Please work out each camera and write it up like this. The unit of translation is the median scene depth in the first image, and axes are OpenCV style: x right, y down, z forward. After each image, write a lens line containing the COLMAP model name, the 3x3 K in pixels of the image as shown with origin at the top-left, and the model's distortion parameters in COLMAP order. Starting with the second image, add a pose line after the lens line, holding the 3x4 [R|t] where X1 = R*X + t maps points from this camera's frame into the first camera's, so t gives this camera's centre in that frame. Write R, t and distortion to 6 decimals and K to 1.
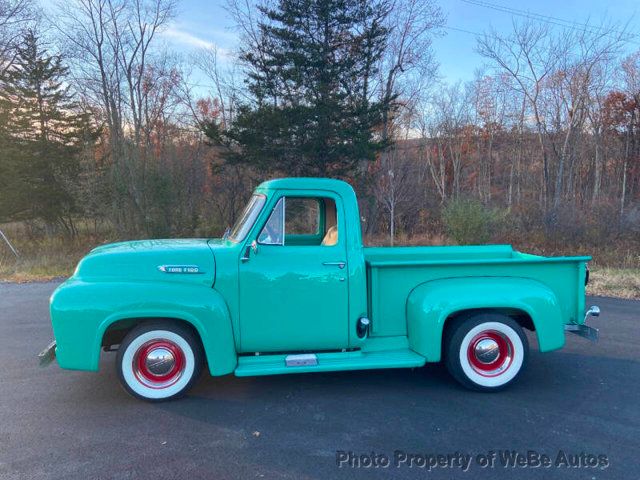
lens RADIAL K [[480.8, 0, 315.6], [0, 480.8, 244.3], [0, 0, 1]] dist [0.112265, -0.132163]
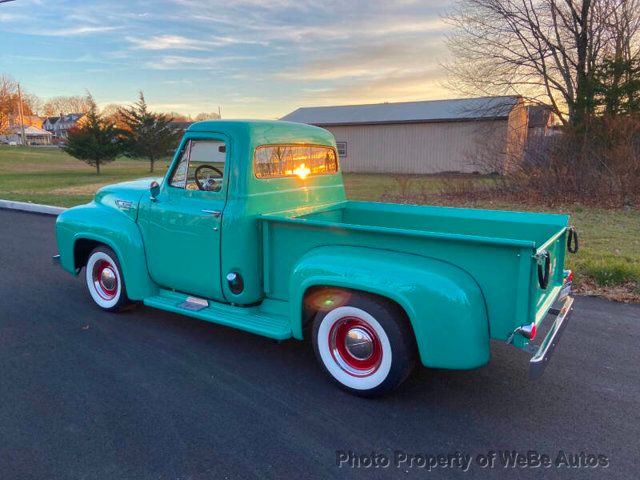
lens RADIAL K [[481.5, 0, 318.3], [0, 481.5, 239.9], [0, 0, 1]] dist [0.103967, -0.114740]
pose [[0.771767, 0.131080, -0.622248, 0.775150], [-0.066476, 0.989793, 0.126056, -0.037407], [0.632421, -0.055921, 0.772604, 0.382890]]
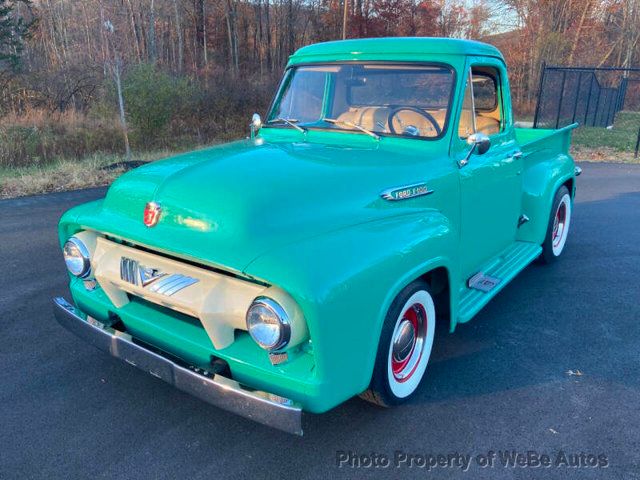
lens RADIAL K [[541.9, 0, 323.1], [0, 541.9, 237.0], [0, 0, 1]] dist [0.115227, -0.134586]
pose [[0.672905, -0.215293, 0.707706, -0.824236], [0.060734, 0.969560, 0.237204, -0.061260], [-0.737231, -0.116634, 0.665497, 0.591985]]
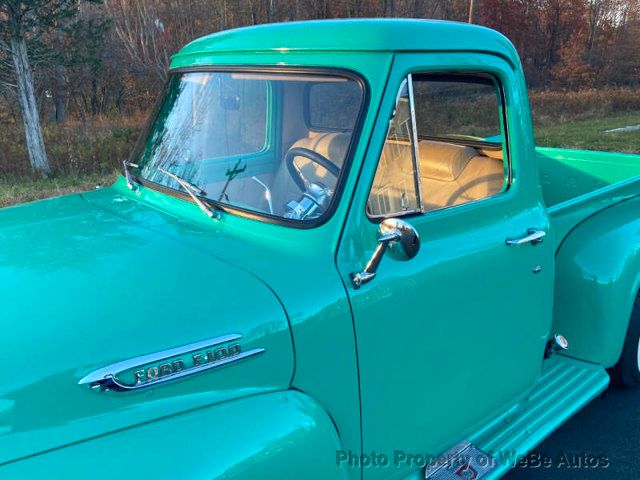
lens RADIAL K [[542.0, 0, 320.3], [0, 542.0, 244.6], [0, 0, 1]] dist [0.115009, -0.142961]
pose [[0.825322, -0.197373, 0.529043, -0.351671], [0.073628, 0.966538, 0.245730, -0.081848], [-0.559841, -0.163854, 0.812238, 0.688563]]
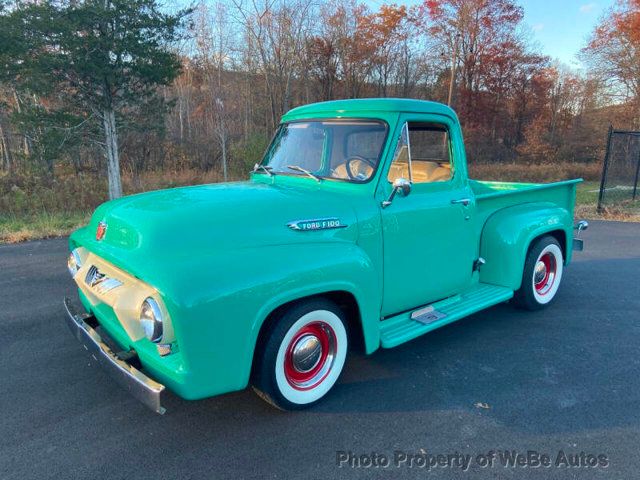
lens RADIAL K [[480.8, 0, 315.6], [0, 480.8, 242.7], [0, 0, 1]] dist [0.112265, -0.132163]
pose [[0.832382, -0.117596, 0.541582, -0.647827], [0.048429, 0.988924, 0.140297, -0.020791], [-0.552082, -0.090552, 0.828858, 0.393822]]
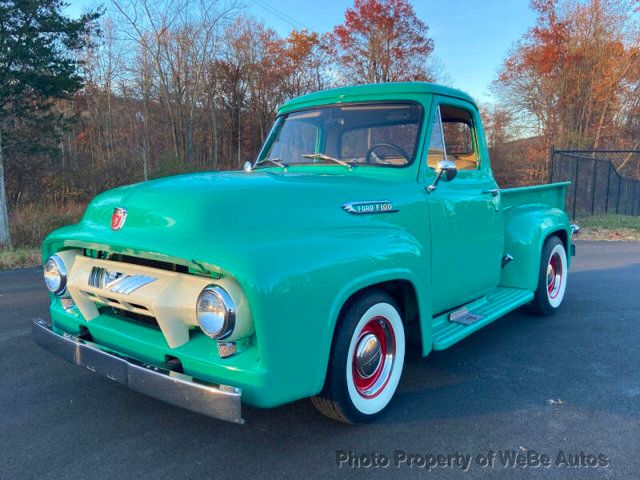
lens RADIAL K [[541.9, 0, 323.2], [0, 541.9, 237.9], [0, 0, 1]] dist [0.115227, -0.134586]
pose [[0.712137, -0.088279, 0.696468, -0.796691], [0.066411, 0.996085, 0.058351, 0.044463], [-0.698892, 0.004700, 0.715211, 0.515312]]
